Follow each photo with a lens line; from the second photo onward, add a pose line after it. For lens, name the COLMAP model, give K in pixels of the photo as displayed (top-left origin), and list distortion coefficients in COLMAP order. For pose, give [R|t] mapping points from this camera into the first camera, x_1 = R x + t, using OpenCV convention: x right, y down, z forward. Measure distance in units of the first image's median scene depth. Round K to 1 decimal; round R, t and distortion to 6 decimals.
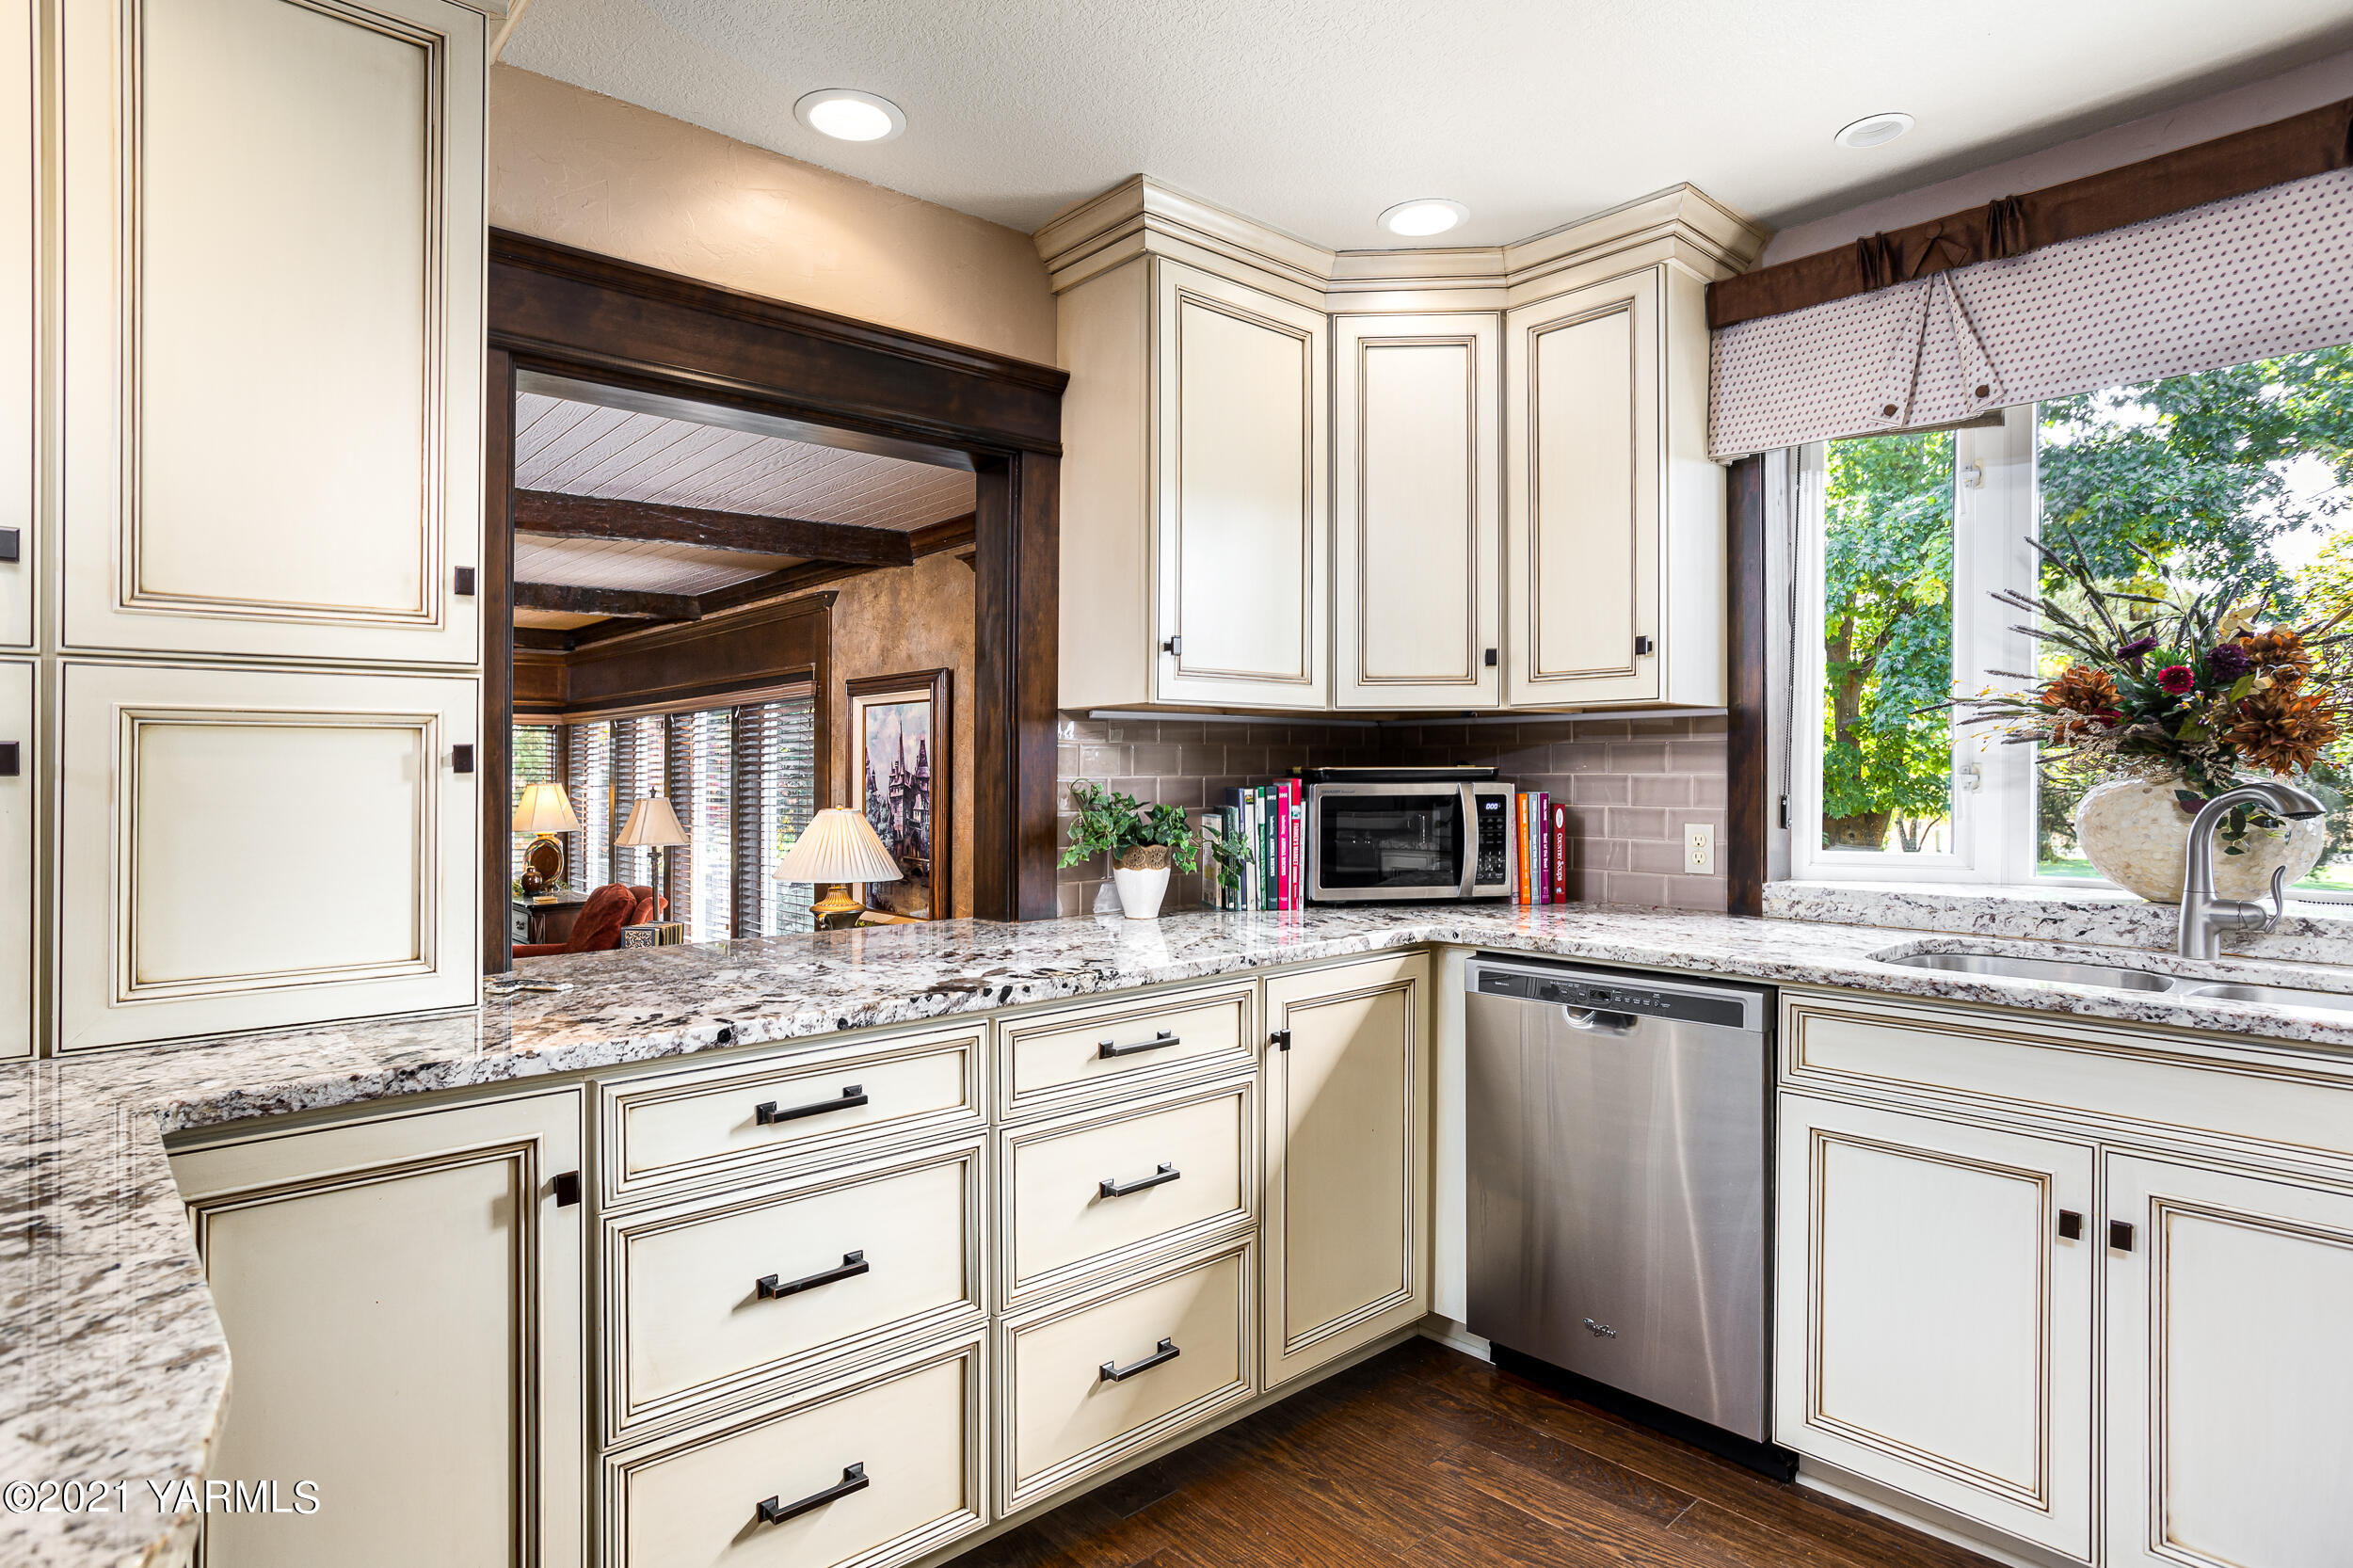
lens RADIAL K [[1267.0, 0, 1166.7], [0, 1267.0, 782.3], [0, 0, 1]] dist [-0.012366, 0.010641]
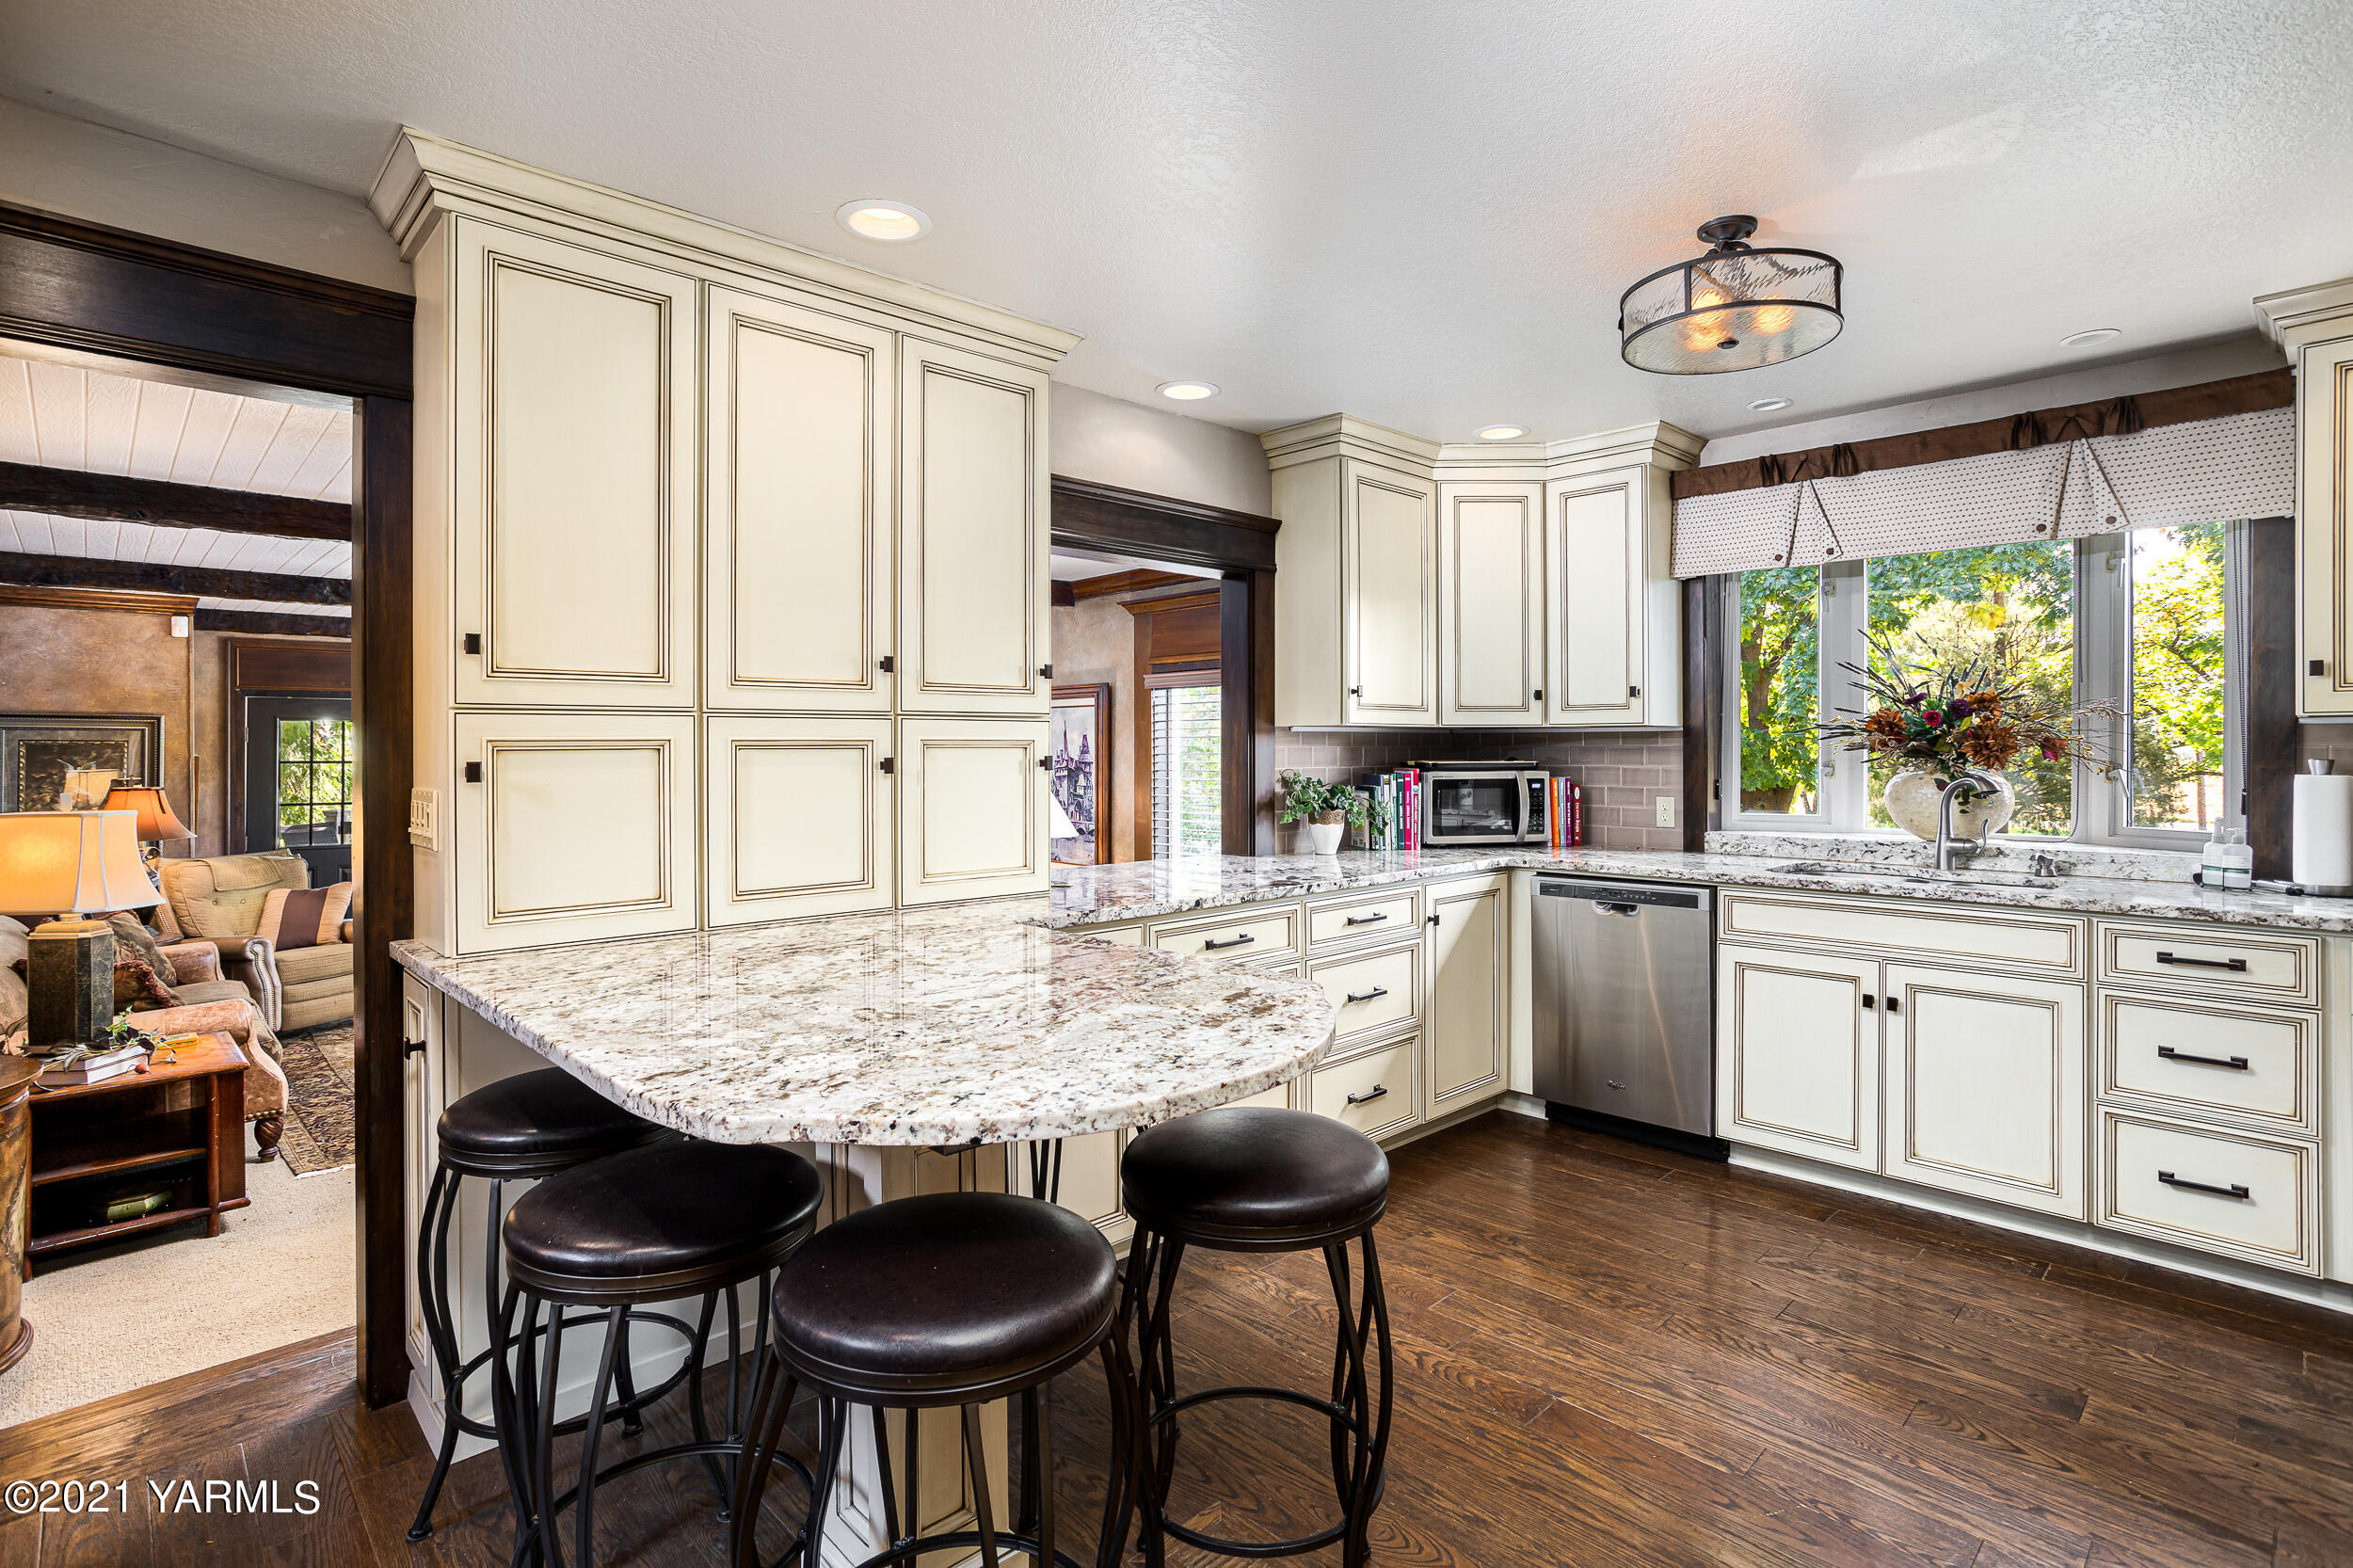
lens RADIAL K [[1139.8, 0, 1168.9], [0, 1139.8, 749.4], [0, 0, 1]] dist [-0.002662, 0.009950]
pose [[0.999778, 0.001059, 0.021062, -0.320549], [-0.000896, 0.999970, -0.007748, -0.020677], [-0.021069, 0.007727, 0.999748, -0.589270]]
